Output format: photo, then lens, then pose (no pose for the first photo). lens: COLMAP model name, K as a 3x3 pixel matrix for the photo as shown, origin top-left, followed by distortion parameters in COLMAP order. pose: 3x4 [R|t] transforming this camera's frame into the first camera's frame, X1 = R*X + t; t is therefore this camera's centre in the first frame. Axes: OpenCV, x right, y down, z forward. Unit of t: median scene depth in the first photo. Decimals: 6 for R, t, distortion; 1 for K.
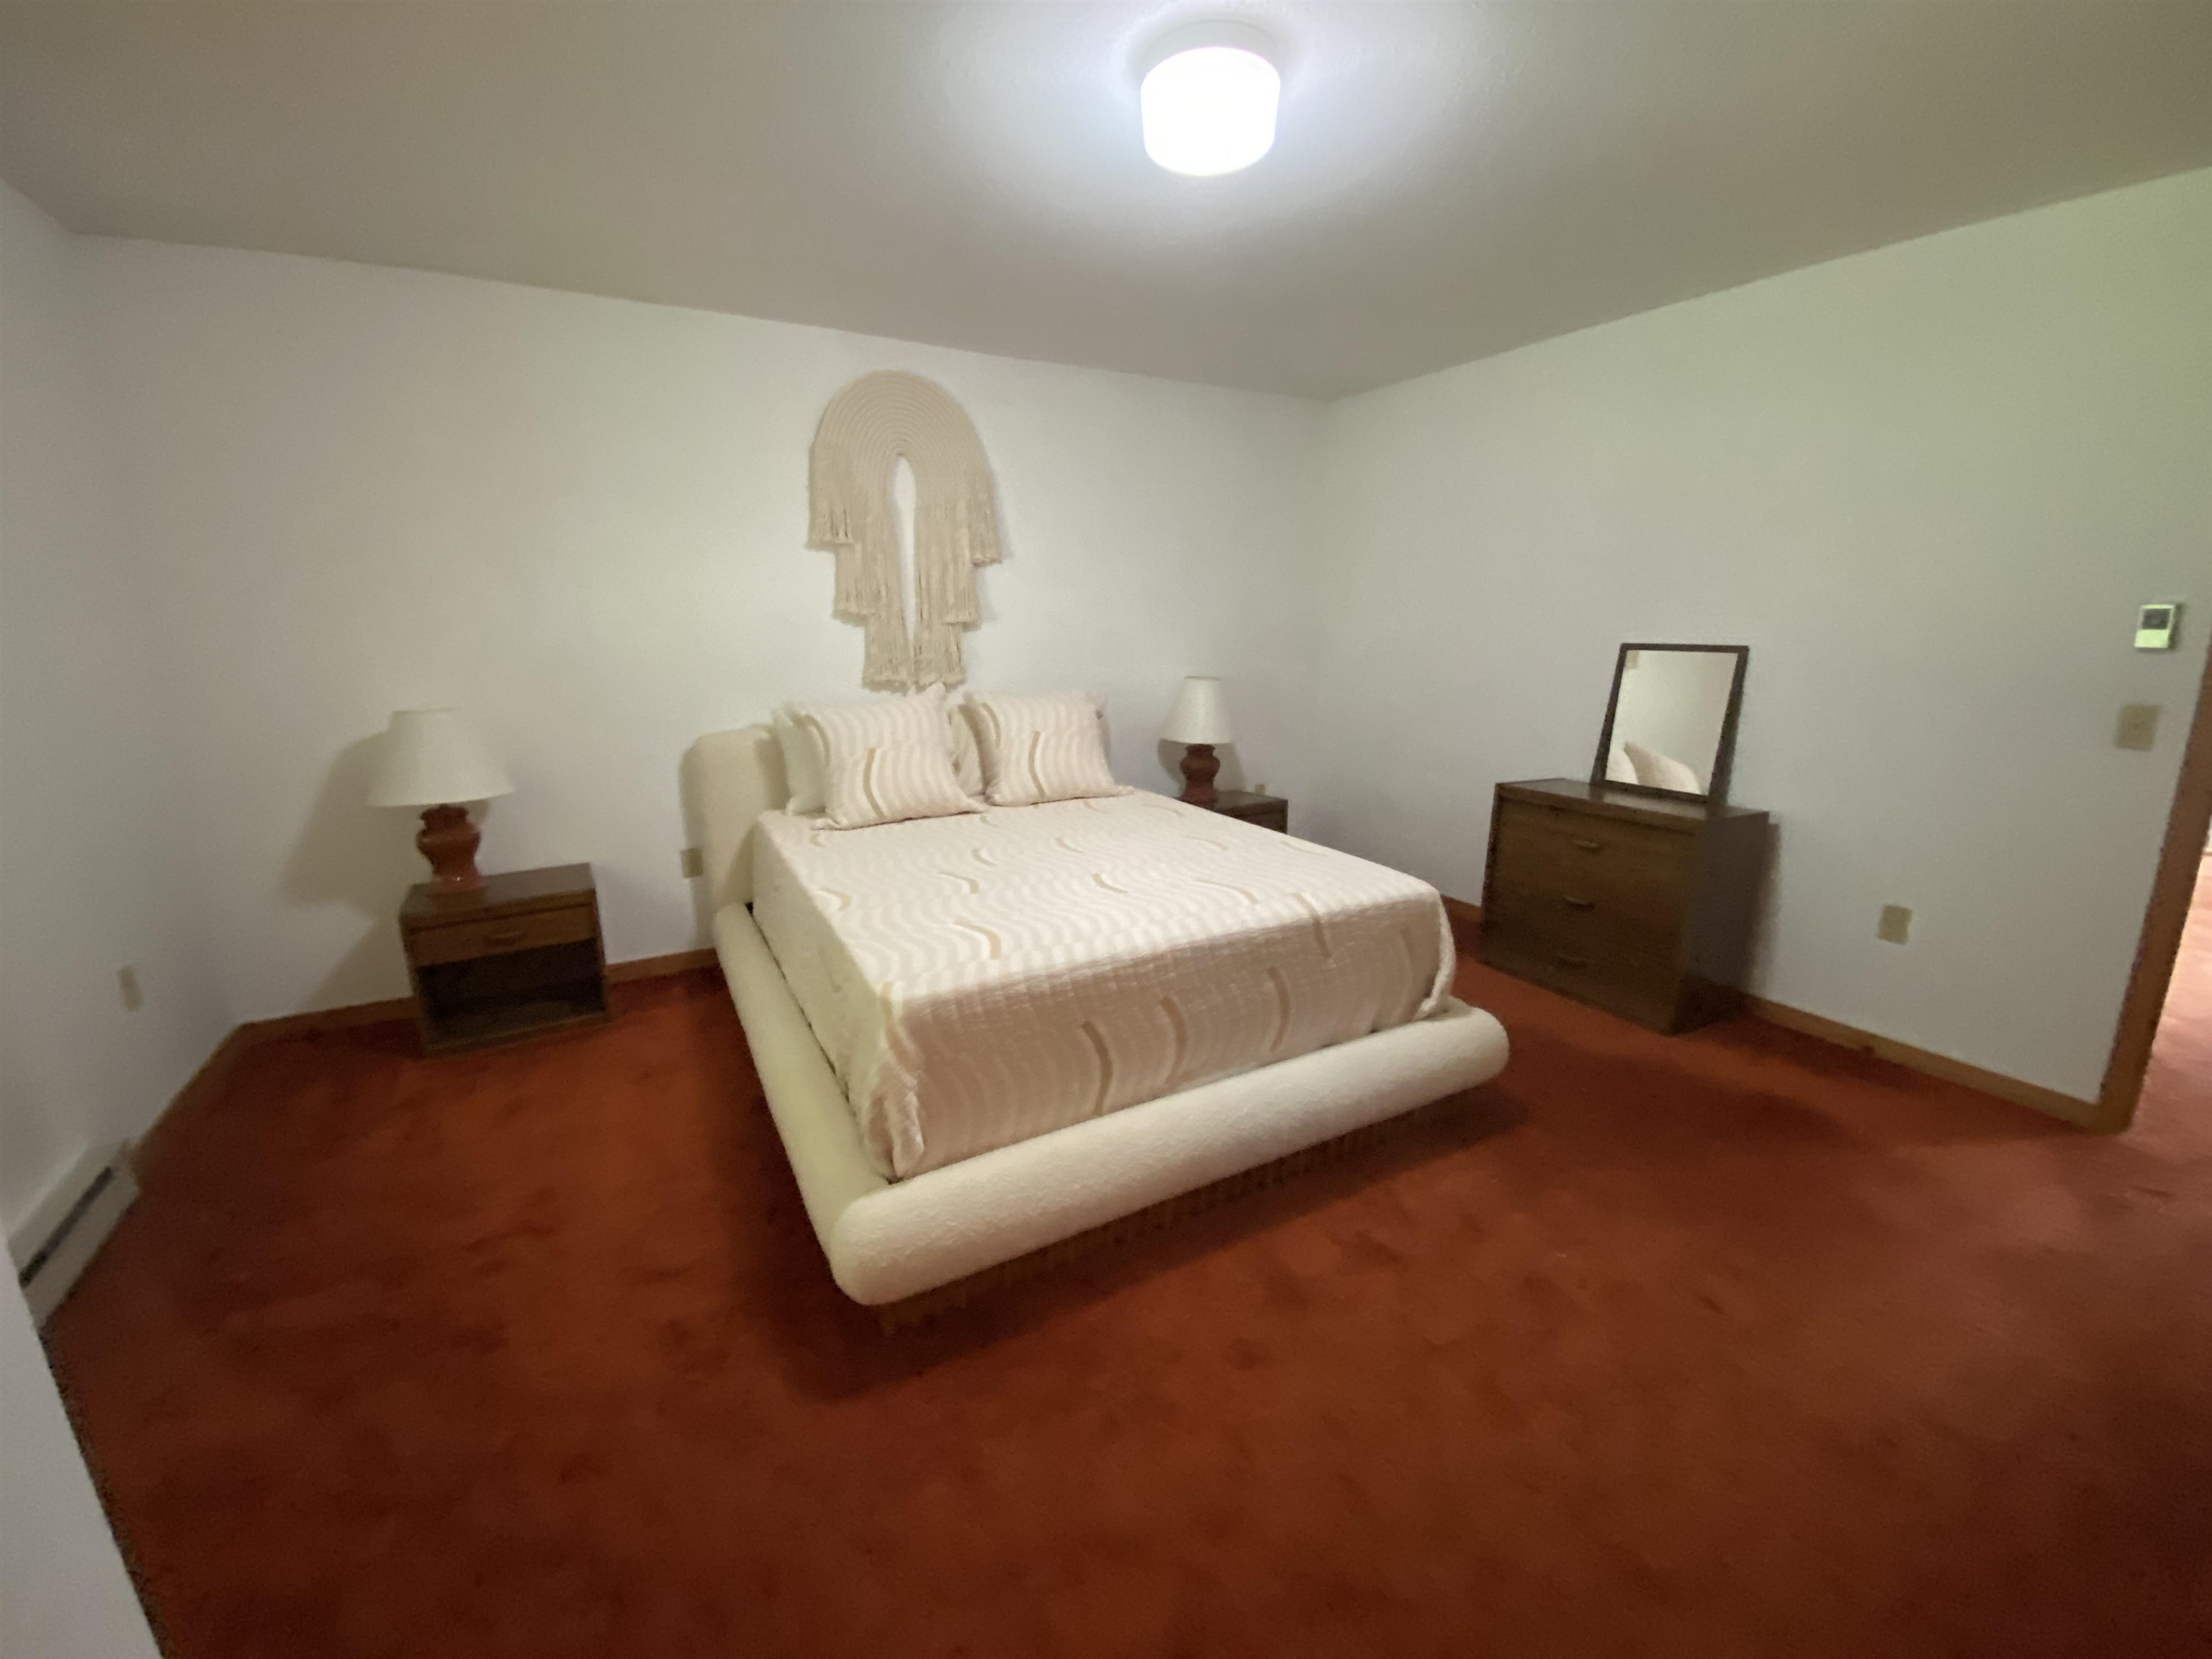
lens RADIAL K [[926.7, 0, 1105.7], [0, 926.7, 832.8], [0, 0, 1]] dist [0.001266, -0.000123]
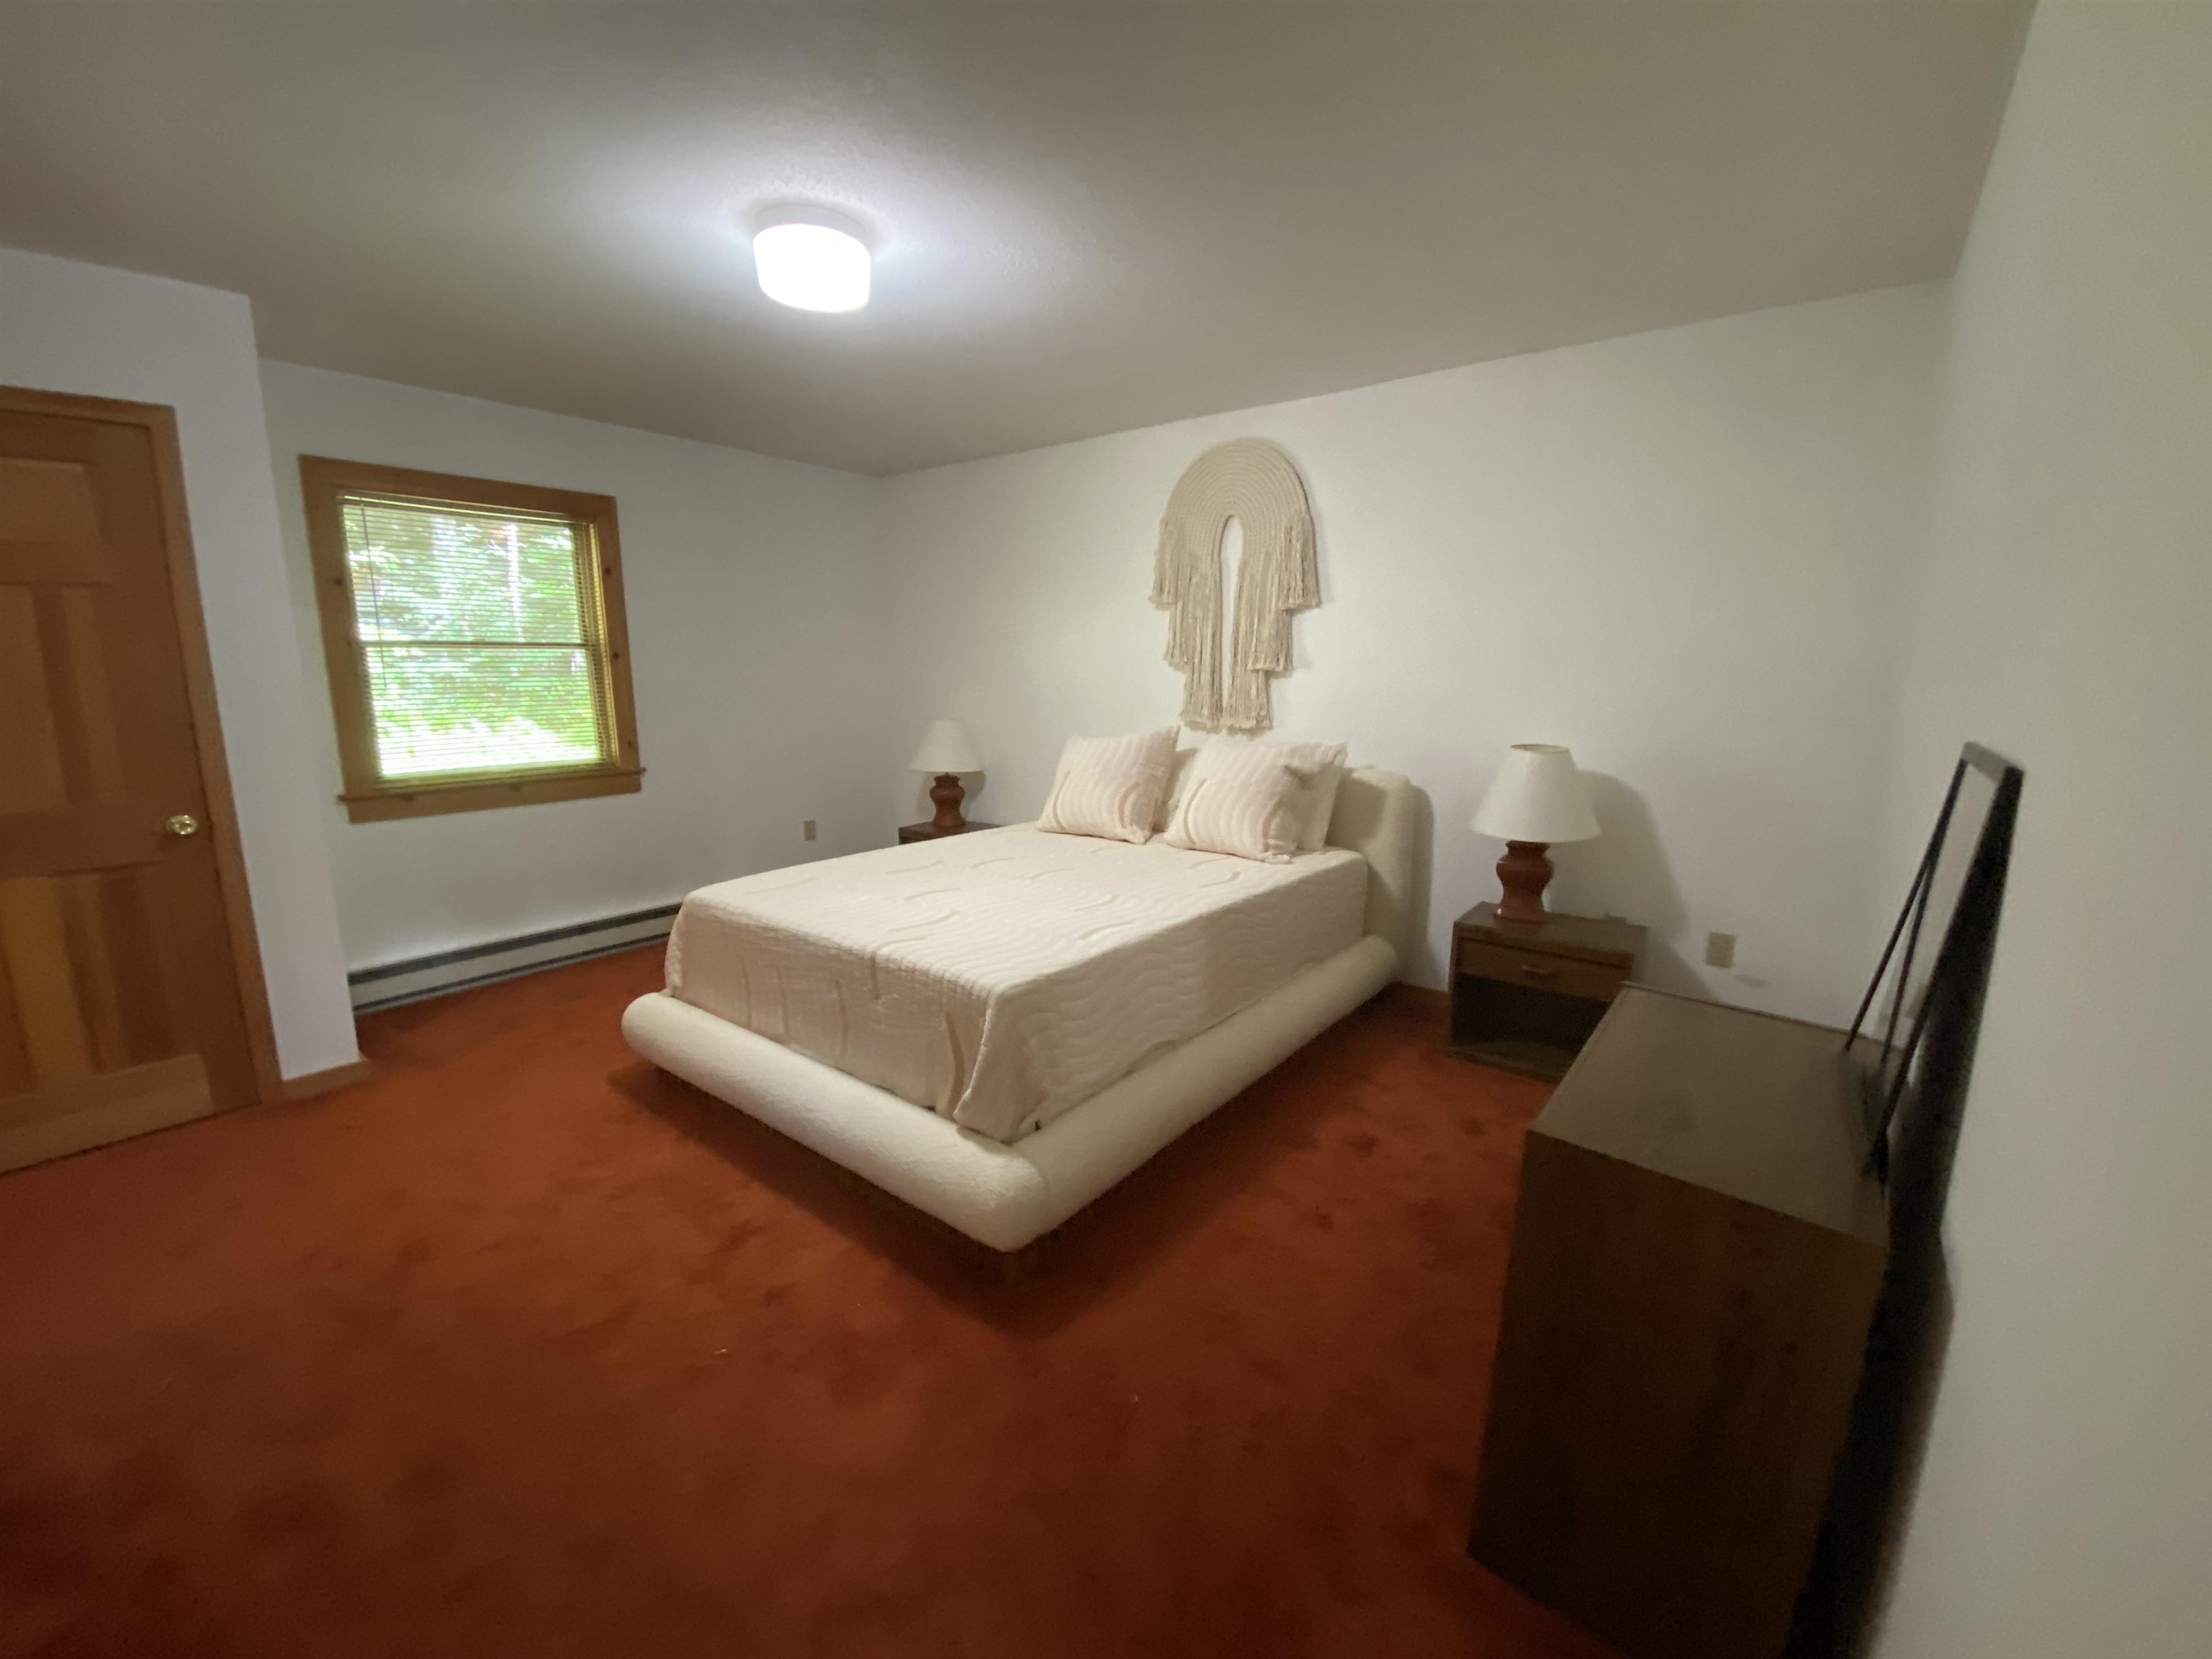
lens RADIAL K [[926.7, 0, 1103.5], [0, 926.7, 820.2], [0, 0, 1]] dist [0.001266, -0.000123]
pose [[0.392513, 0.154415, -0.906692, 0.728291], [-0.224990, 0.971976, 0.068134, -0.102301], [0.891803, 0.177253, 0.416255, 0.477595]]
